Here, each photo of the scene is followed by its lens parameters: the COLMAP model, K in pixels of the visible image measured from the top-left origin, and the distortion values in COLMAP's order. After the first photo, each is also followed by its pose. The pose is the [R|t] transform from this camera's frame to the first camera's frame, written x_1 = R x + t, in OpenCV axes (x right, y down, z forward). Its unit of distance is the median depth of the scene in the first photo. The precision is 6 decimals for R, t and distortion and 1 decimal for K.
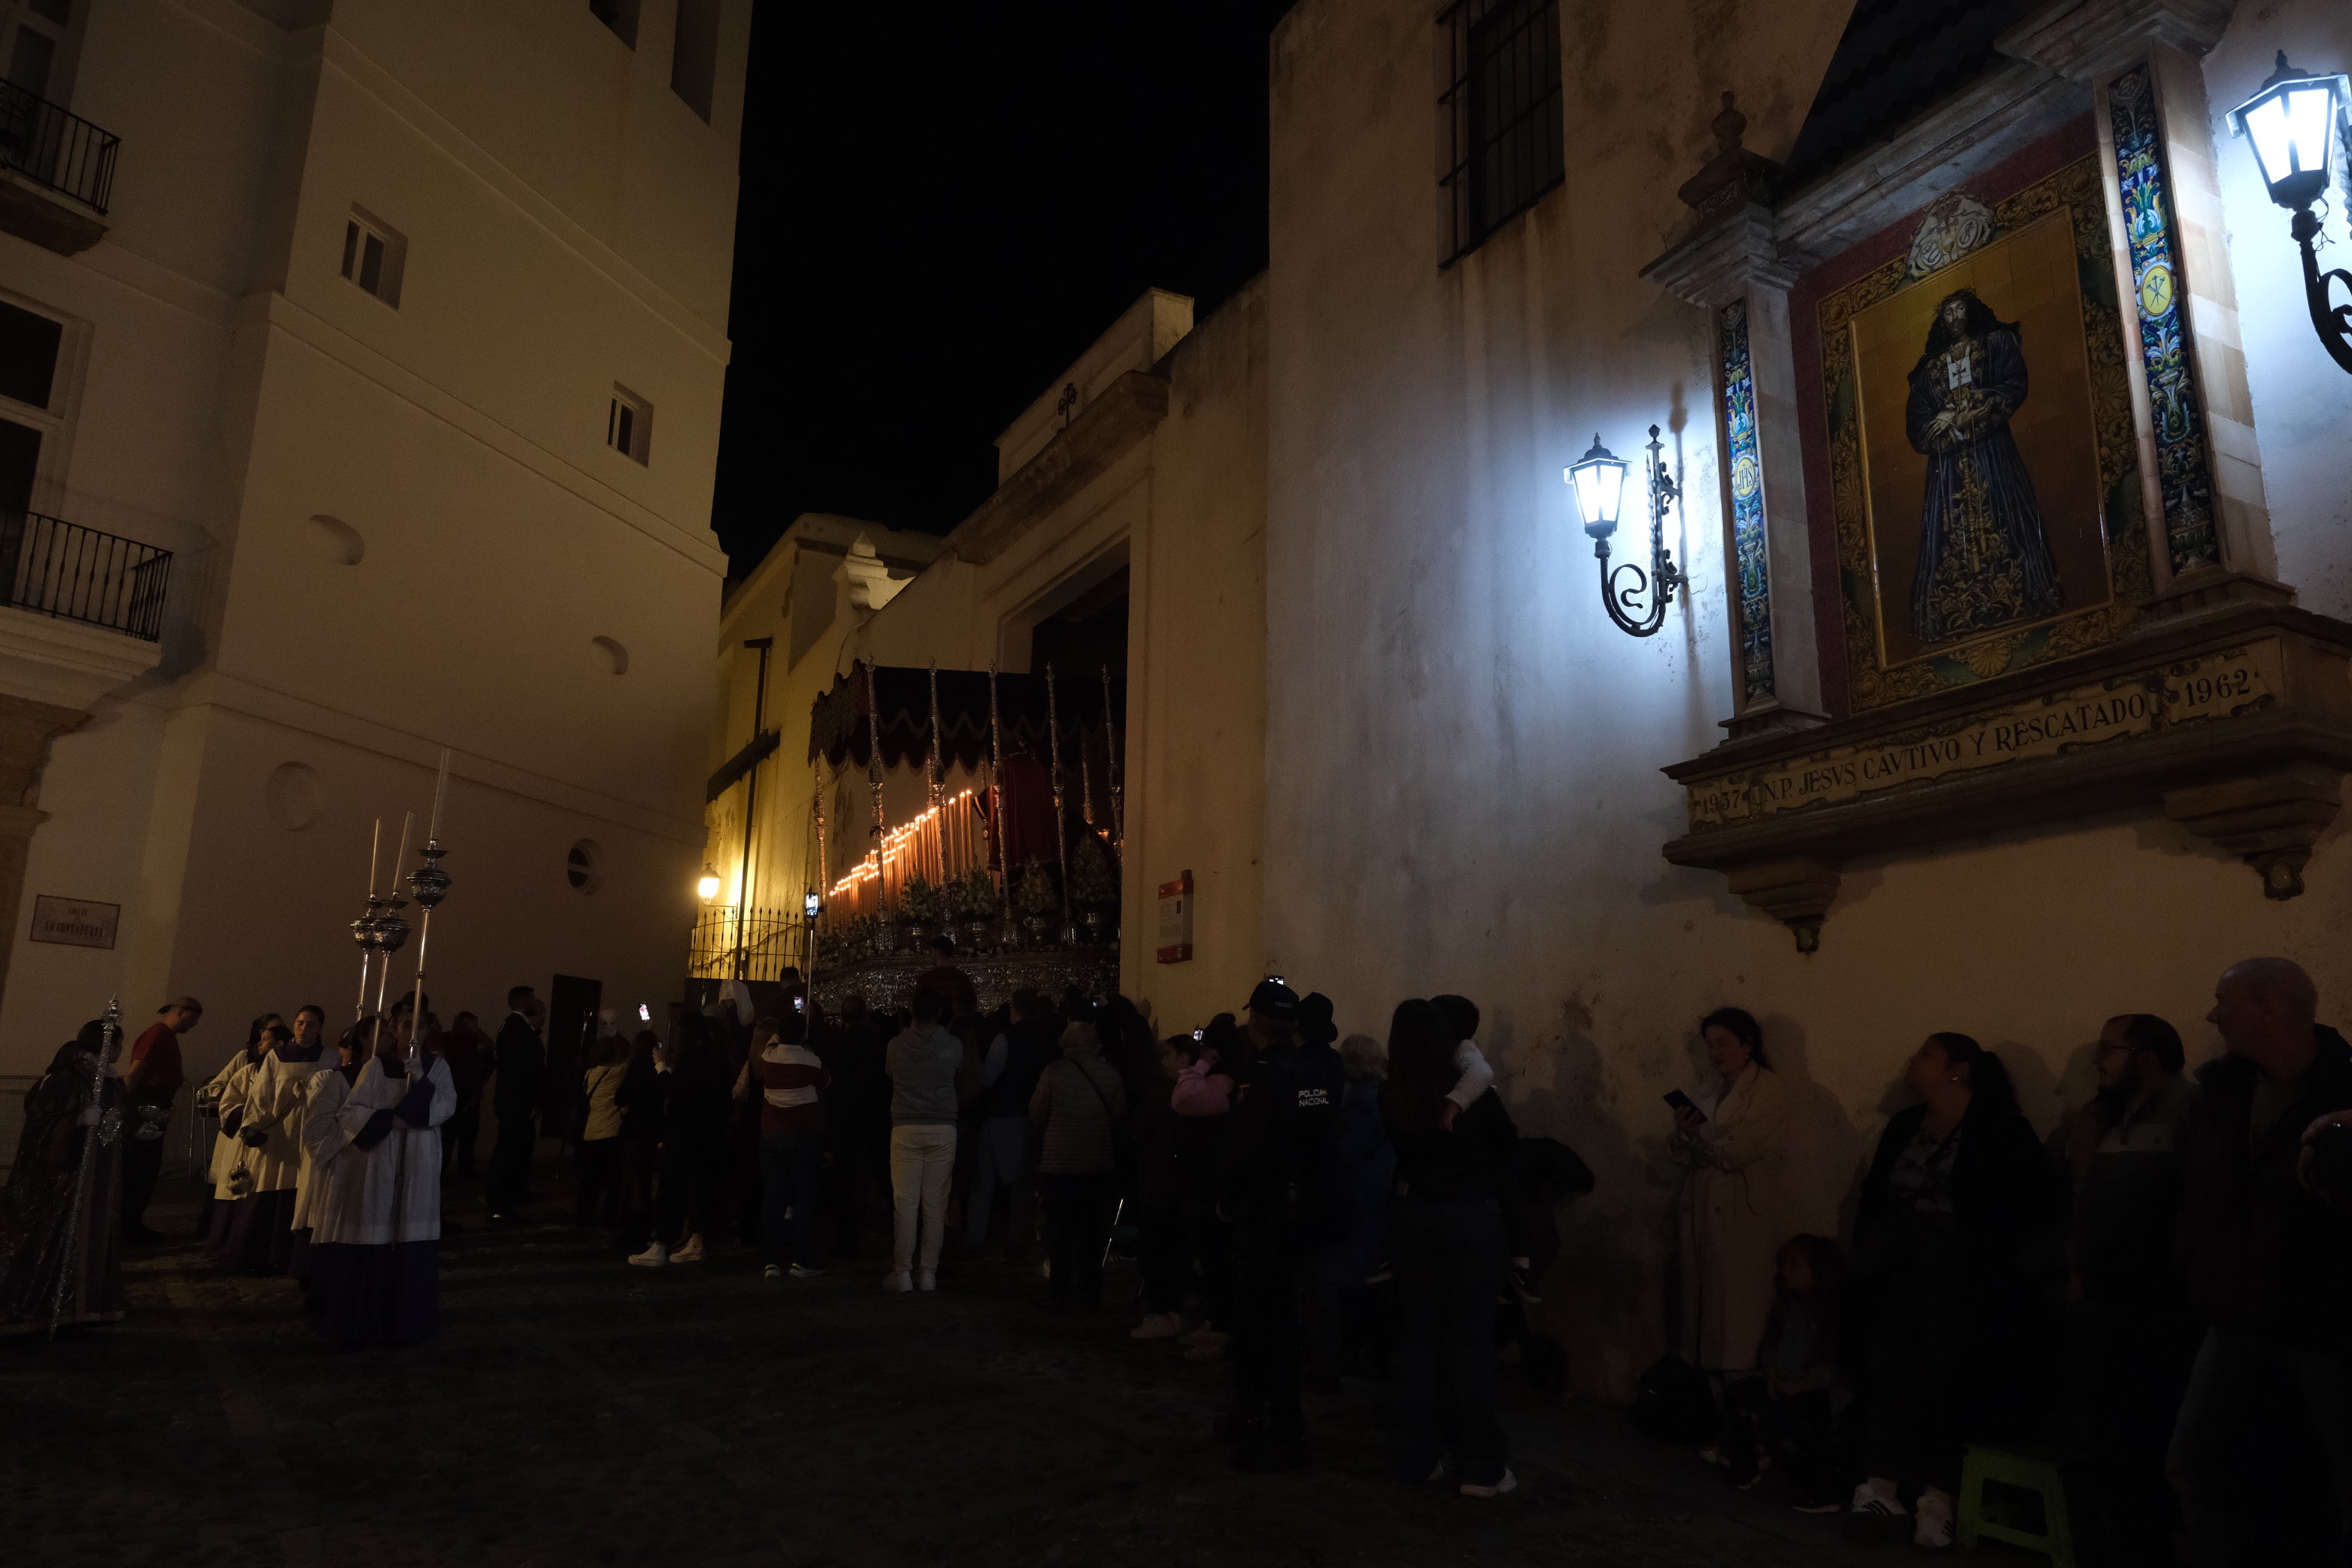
lens RADIAL K [[1618.9, 0, 1176.0], [0, 1618.9, 784.0], [0, 0, 1]] dist [-0.007566, 0.000513]
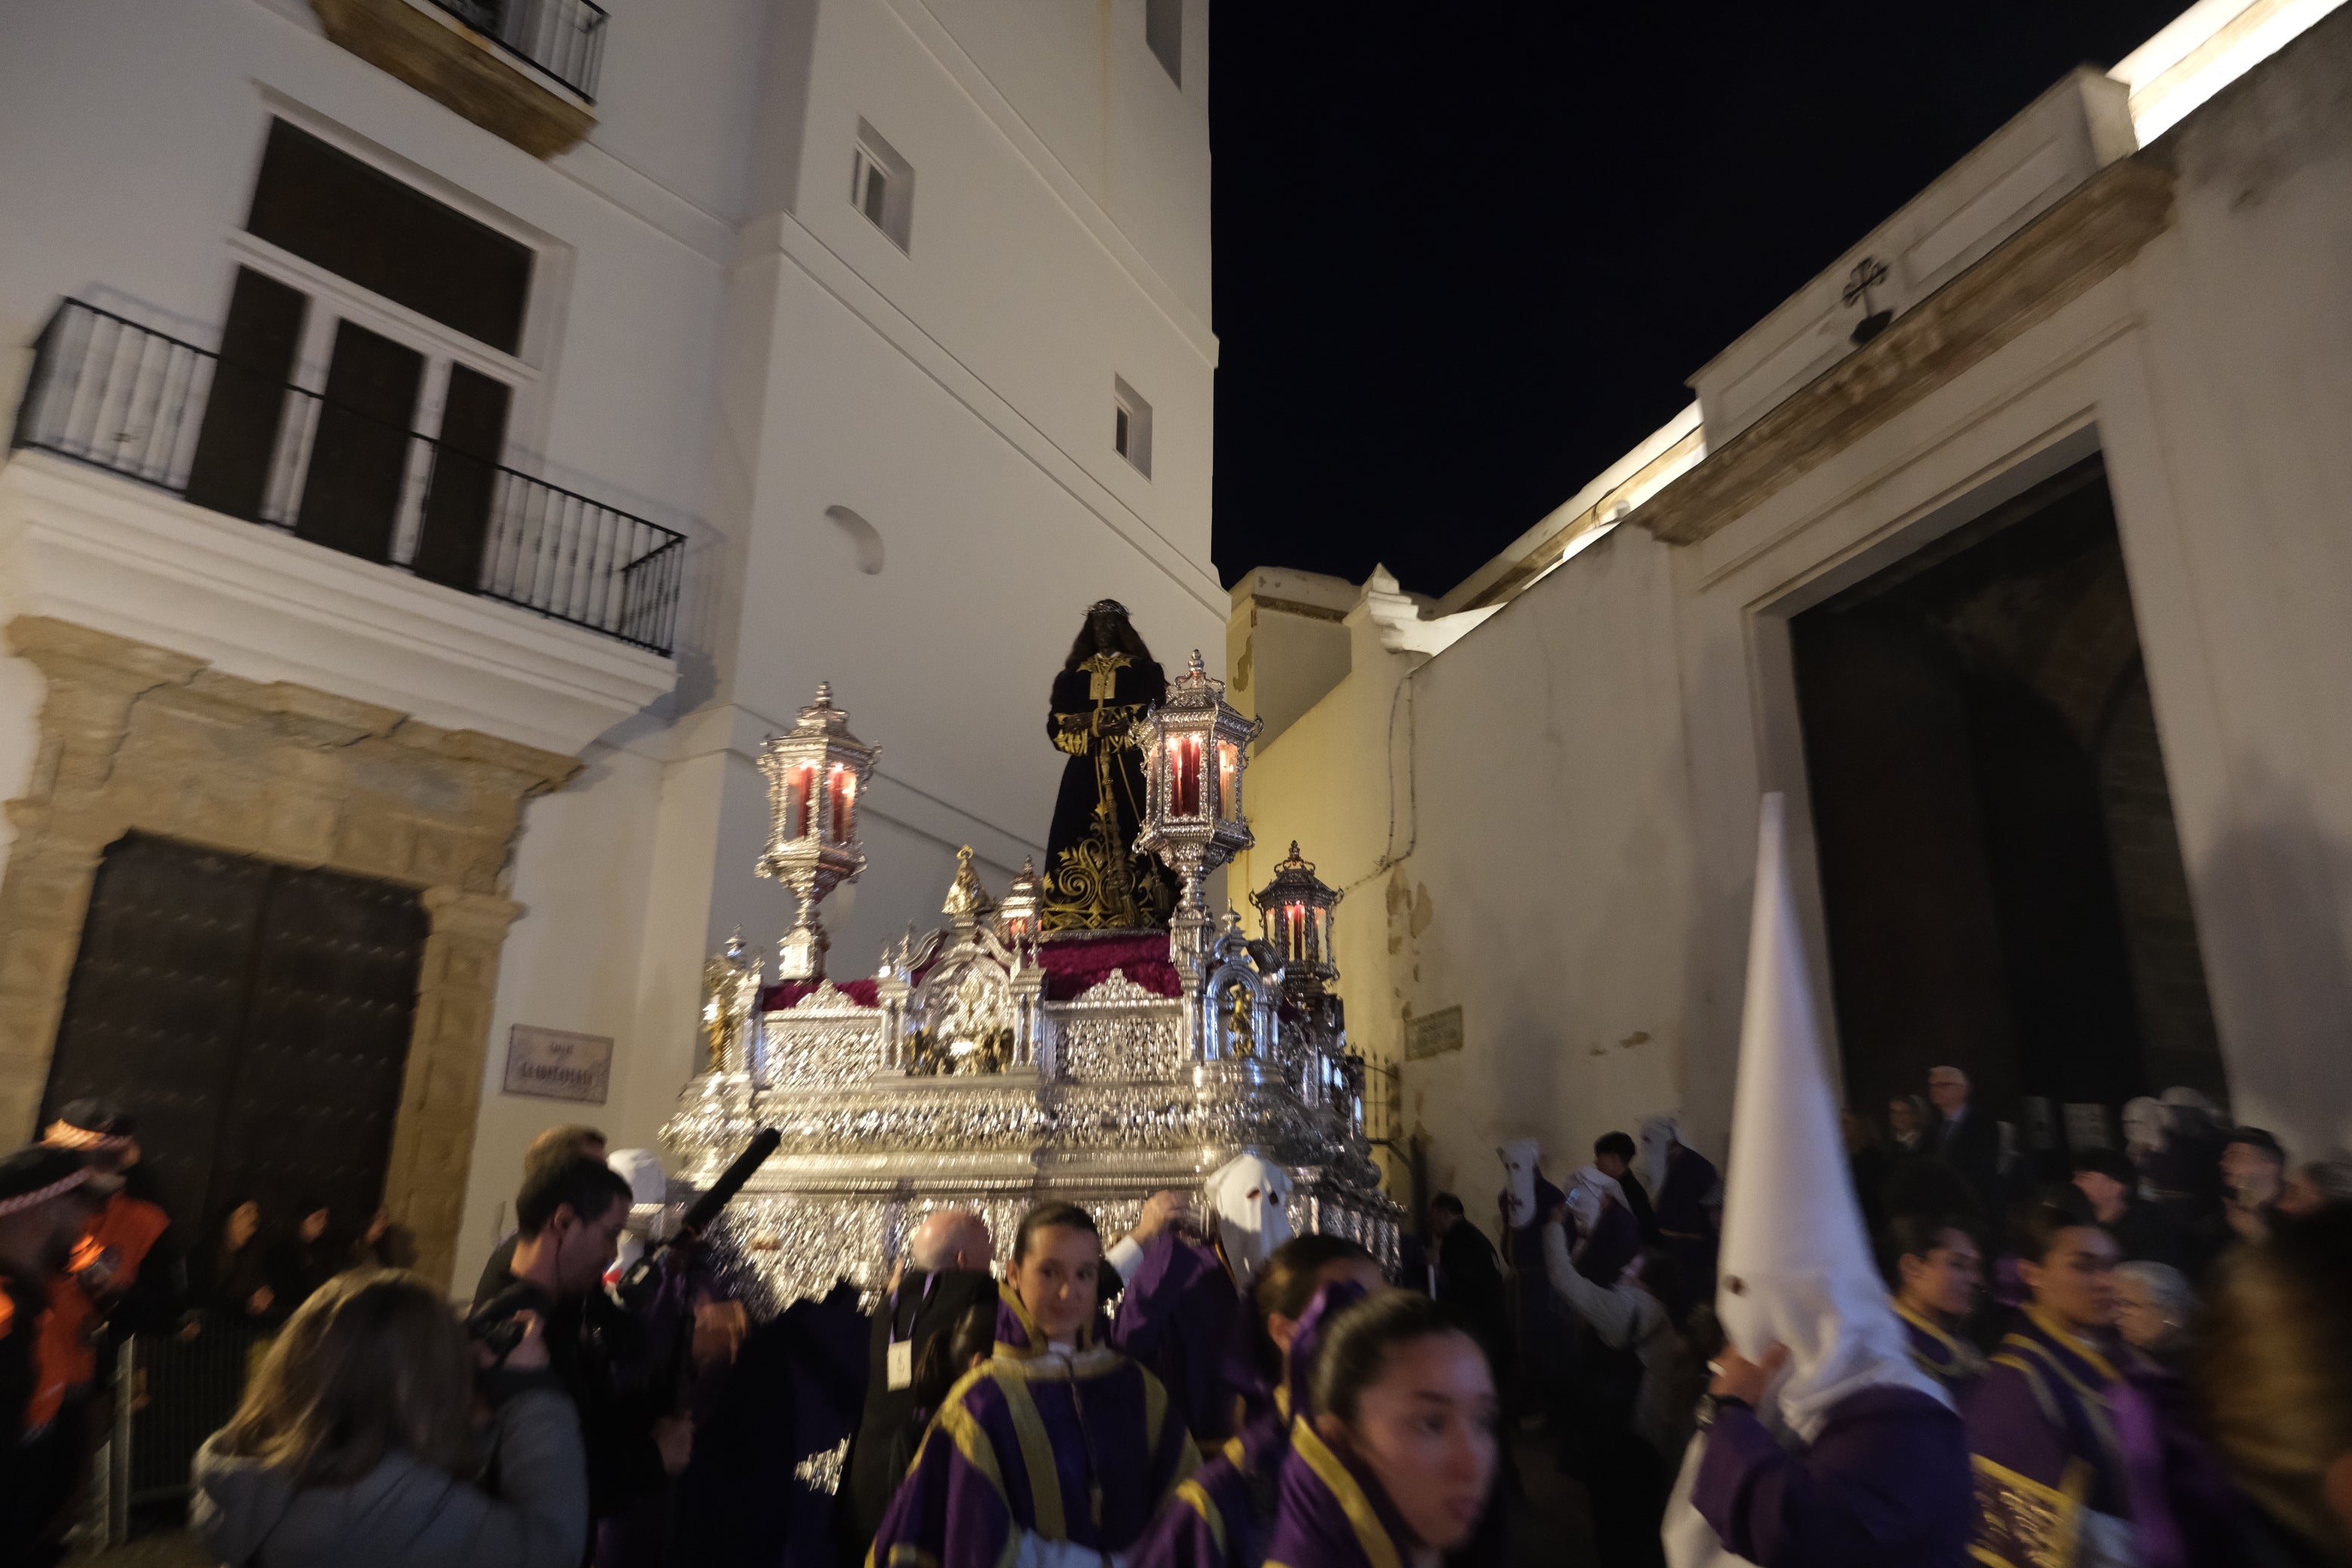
lens RADIAL K [[1664.7, 0, 1168.2], [0, 1664.7, 757.5], [0, 0, 1]] dist [-0.006430, -0.000511]
pose [[0.991224, -0.046621, -0.123700, -0.284508], [0.032291, 0.992791, -0.115425, 0.039225], [0.128189, 0.110418, 0.985584, 0.276398]]
